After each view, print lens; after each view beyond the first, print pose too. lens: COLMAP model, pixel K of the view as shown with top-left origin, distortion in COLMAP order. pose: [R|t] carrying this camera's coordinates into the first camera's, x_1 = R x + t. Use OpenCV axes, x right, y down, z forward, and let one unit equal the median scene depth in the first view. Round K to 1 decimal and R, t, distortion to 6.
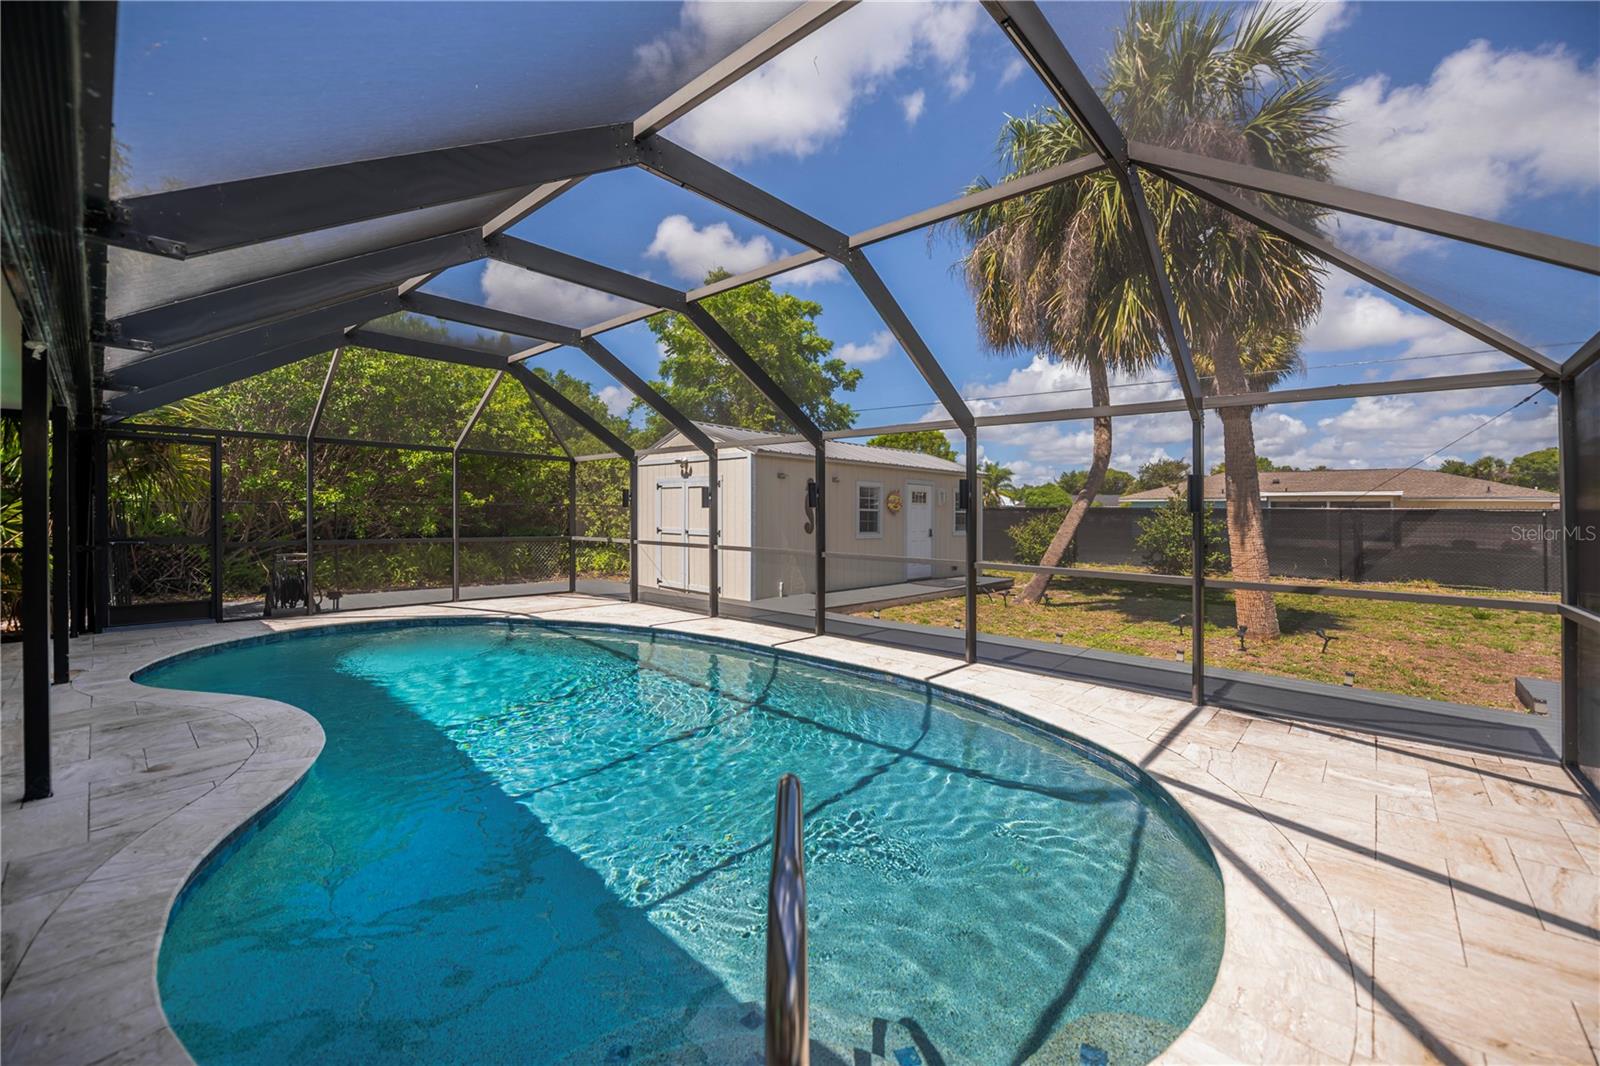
lens RADIAL K [[639.6, 0, 816.6], [0, 639.6, 509.4], [0, 0, 1]] dist [-0.018709, -0.001925]
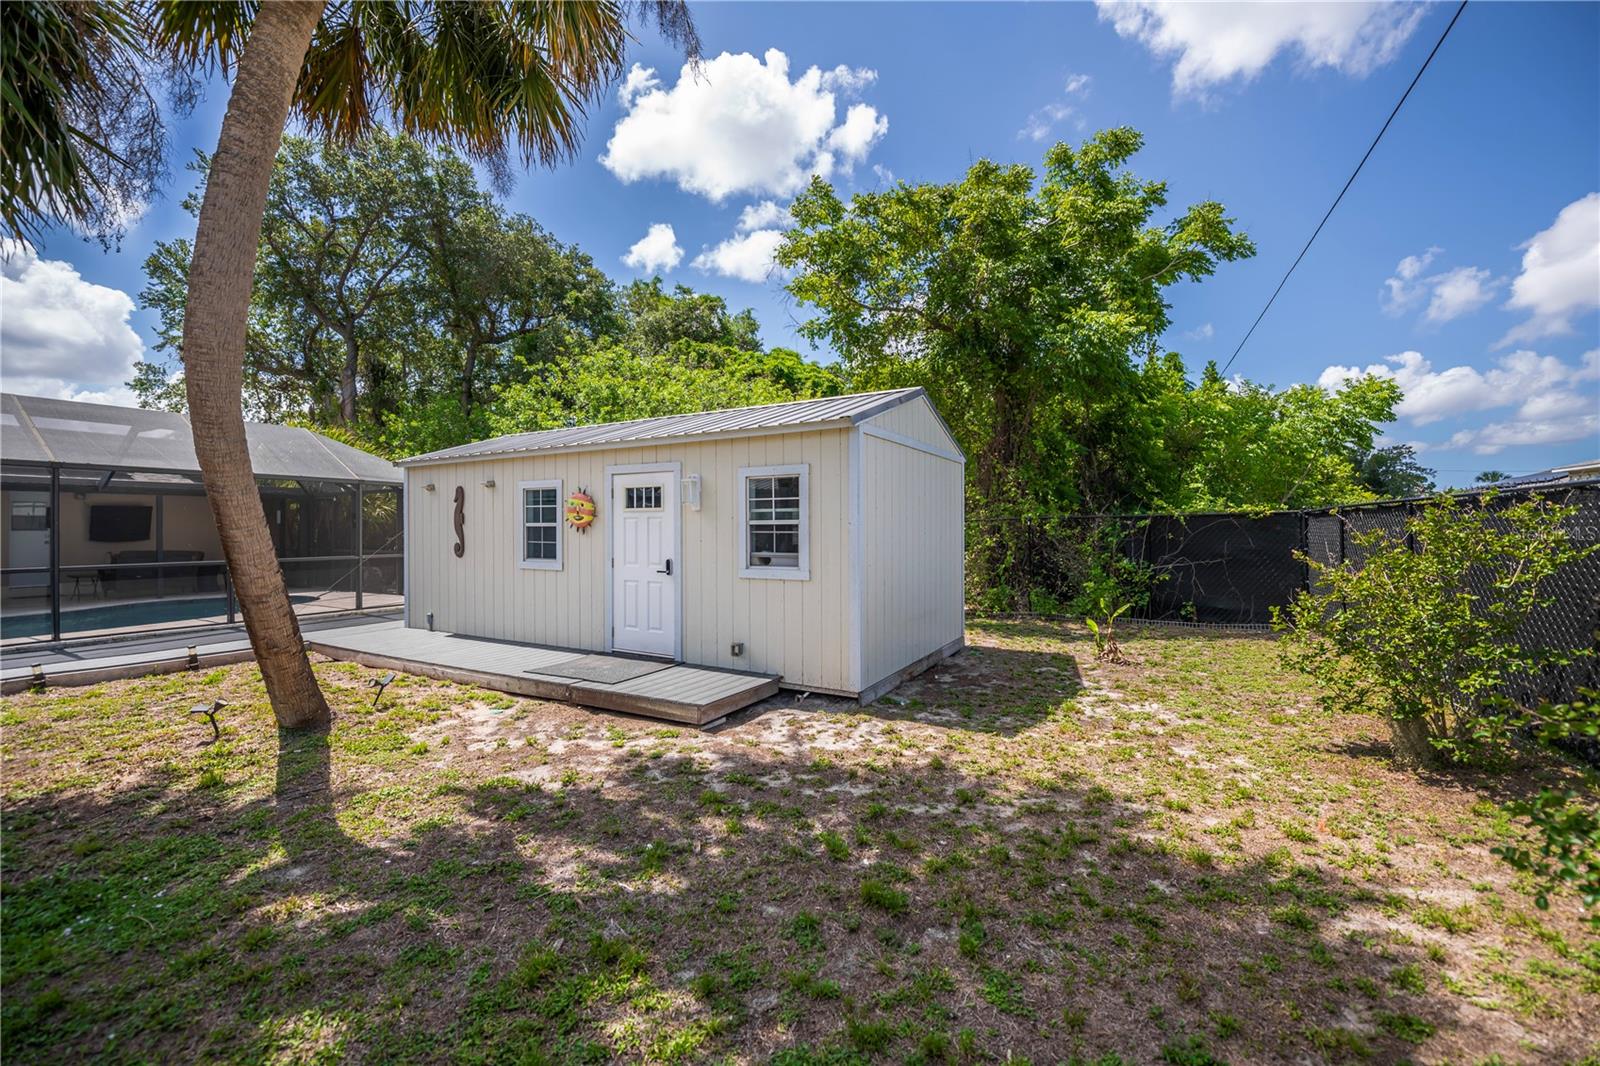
lens RADIAL K [[639.6, 0, 798.1], [0, 639.6, 530.8], [0, 0, 1]] dist [-0.018709, -0.001925]
pose [[0.244785, -0.008535, -0.969540, 0.906608], [0.015024, 0.999875, -0.005009, 0.016784], [0.969461, -0.013340, 0.244883, 1.295272]]
